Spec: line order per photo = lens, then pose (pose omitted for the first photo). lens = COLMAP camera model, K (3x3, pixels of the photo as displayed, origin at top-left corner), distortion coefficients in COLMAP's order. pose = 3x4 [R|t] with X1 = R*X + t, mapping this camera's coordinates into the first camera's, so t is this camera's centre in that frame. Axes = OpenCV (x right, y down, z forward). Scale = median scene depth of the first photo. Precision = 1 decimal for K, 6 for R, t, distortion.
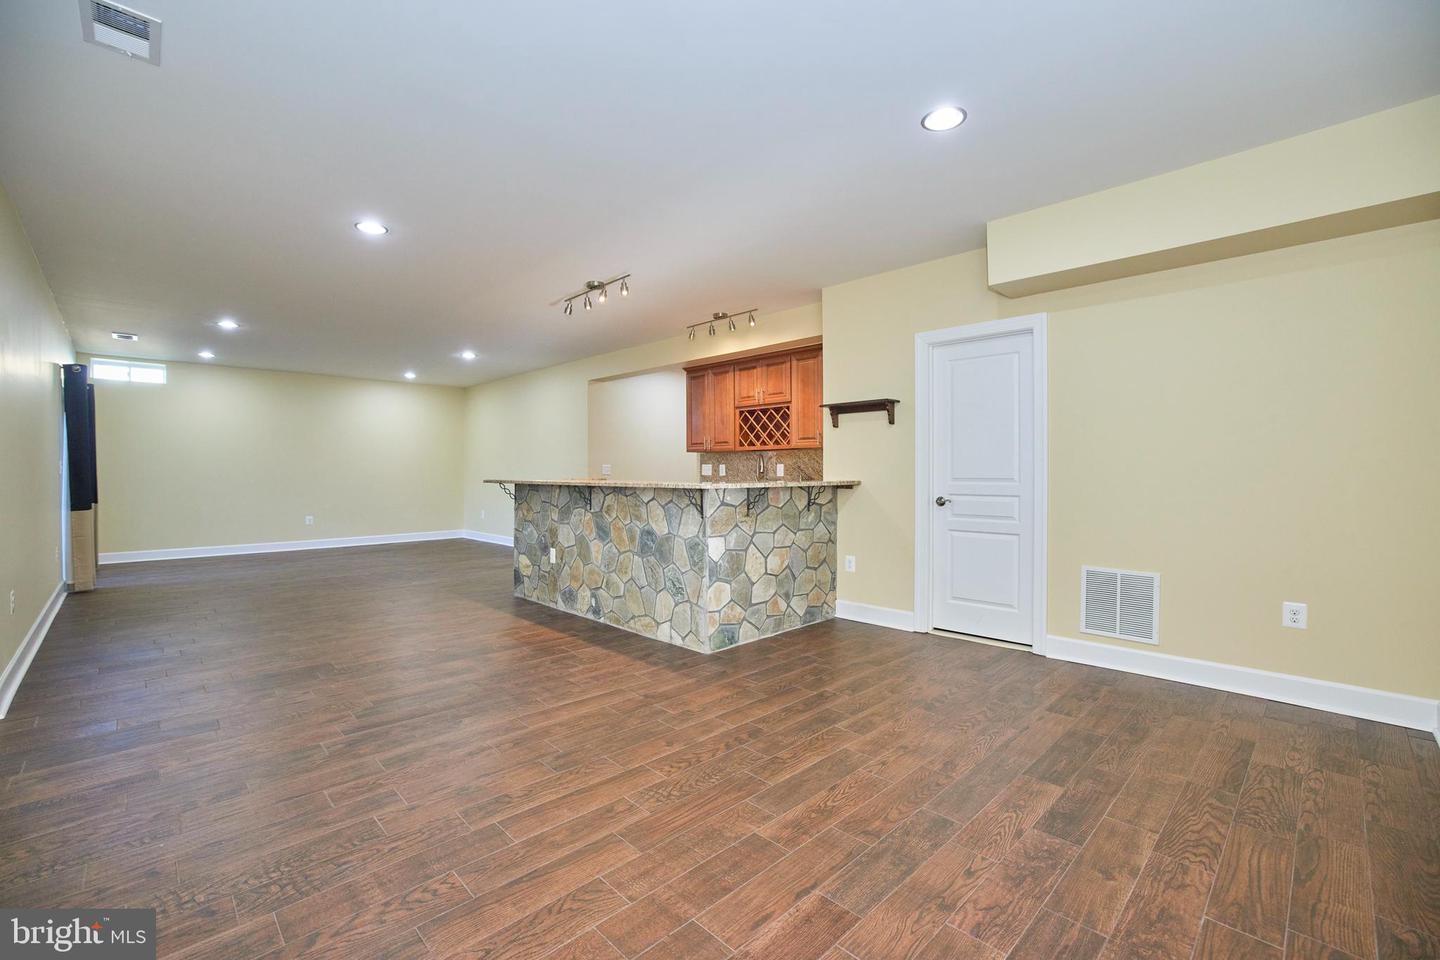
lens RADIAL K [[614.1, 0, 711.1], [0, 614.1, 475.7], [0, 0, 1]] dist [-0.049807, 0.016646]
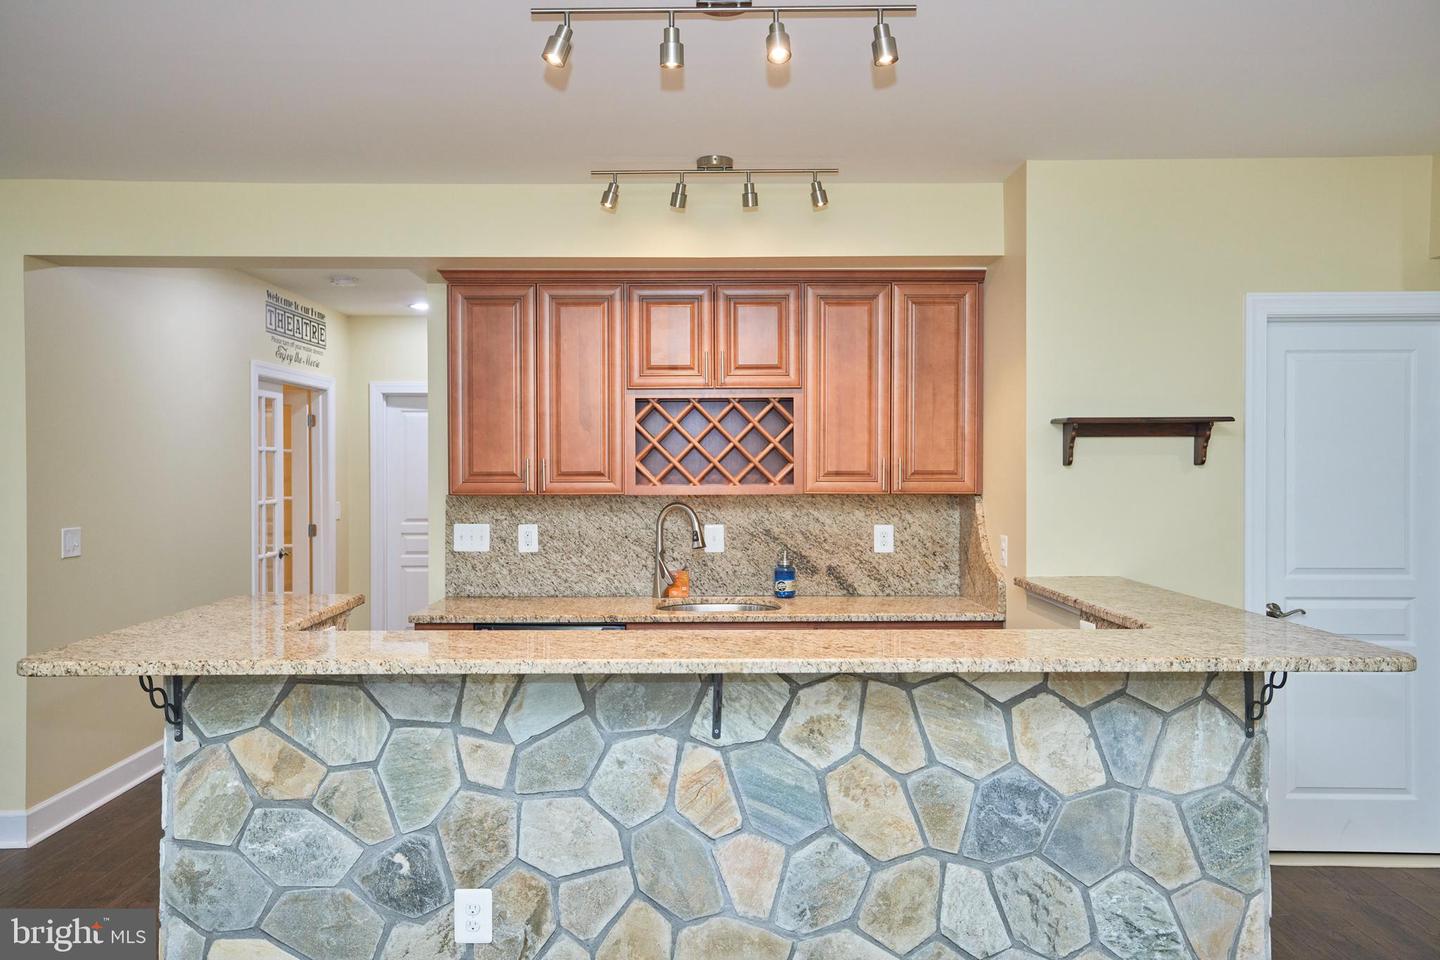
lens RADIAL K [[1050.7, 0, 703.6], [0, 1050.7, 473.1], [0, 0, 1]] dist [0.027139, 0.000029]
pose [[0.694901, -0.005946, 0.719081, -0.542868], [0.005996, 0.999979, 0.002475, -0.072235], [-0.719081, 0.002592, 0.694922, 0.605678]]
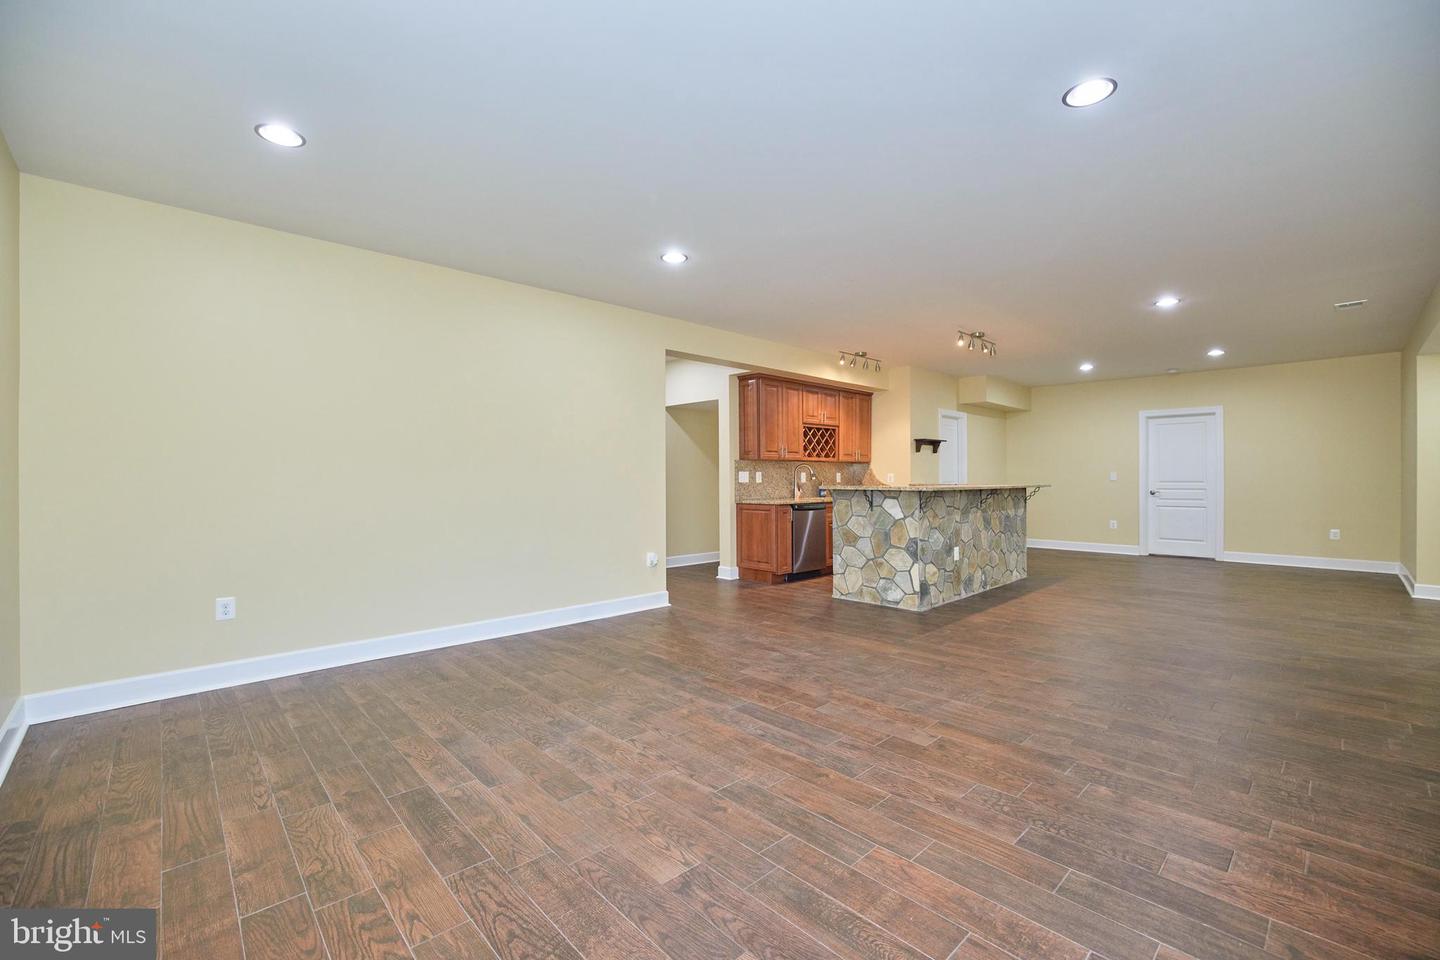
lens RADIAL K [[614.1, 0, 711.1], [0, 614.1, 475.7], [0, 0, 1]] dist [-0.049807, 0.016646]
pose [[0.015926, 0.005106, 0.999860, -1.407668], [0.009442, 0.999942, -0.005257, -0.009654], [-0.999829, 0.009525, 0.015877, 1.462324]]
